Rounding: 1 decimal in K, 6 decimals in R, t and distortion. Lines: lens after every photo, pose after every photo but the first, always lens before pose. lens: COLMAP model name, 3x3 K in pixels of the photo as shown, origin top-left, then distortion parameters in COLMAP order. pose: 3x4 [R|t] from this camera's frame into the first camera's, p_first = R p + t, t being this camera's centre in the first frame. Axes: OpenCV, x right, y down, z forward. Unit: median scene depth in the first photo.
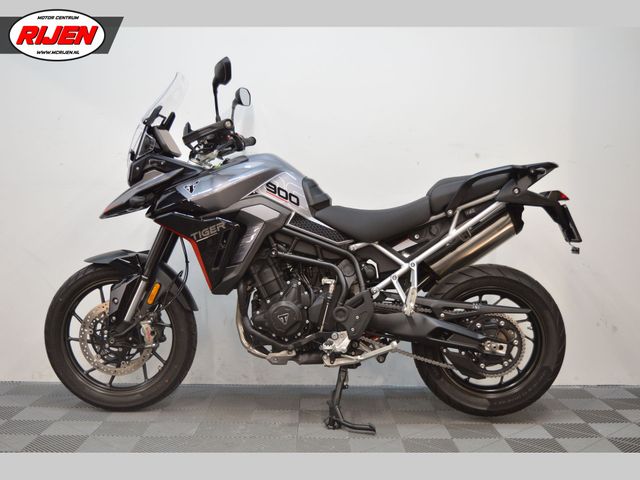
lens RADIAL K [[744.0, 0, 321.2], [0, 744.0, 235.3], [0, 0, 1]] dist [-0.037890, 0.000000]
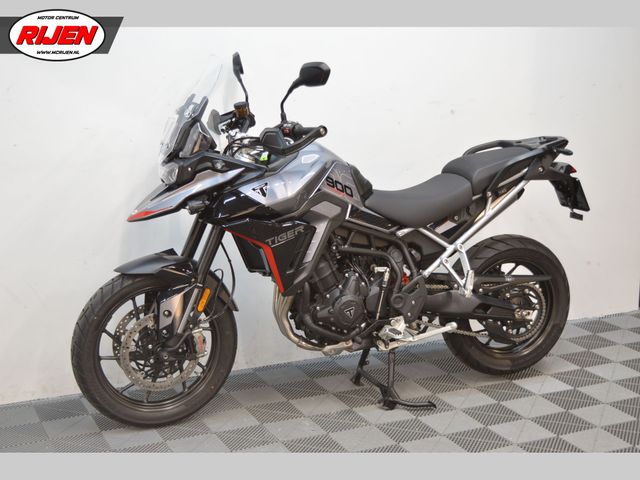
lens RADIAL K [[1036.2, 0, 323.1], [0, 1036.2, 239.9], [0, 0, 1]] dist [0.027028, 0.000000]
pose [[0.909645, -0.095197, 0.404330, -0.623387], [0.025511, 0.984350, 0.174366, -0.223490], [-0.414602, -0.148297, 0.897838, -0.220933]]
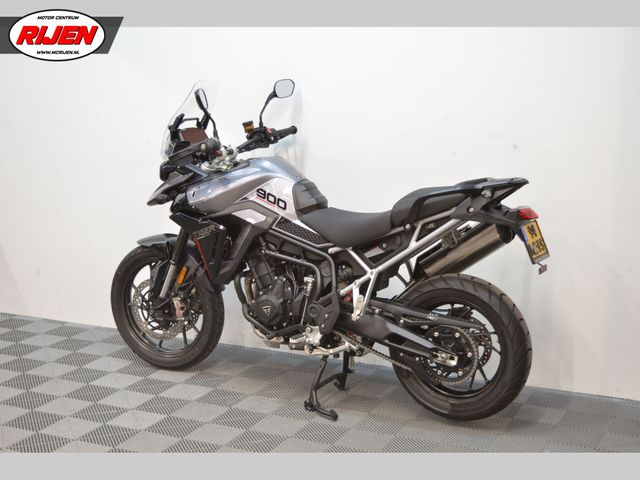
lens RADIAL K [[1036.2, 0, 317.4], [0, 1036.2, 237.9], [0, 0, 1]] dist [0.027028, 0.000000]
pose [[0.902743, 0.069479, -0.424533, 0.666106], [-0.006772, 0.989044, 0.147466, -0.225424], [0.430128, -0.130249, 0.893323, -0.357026]]
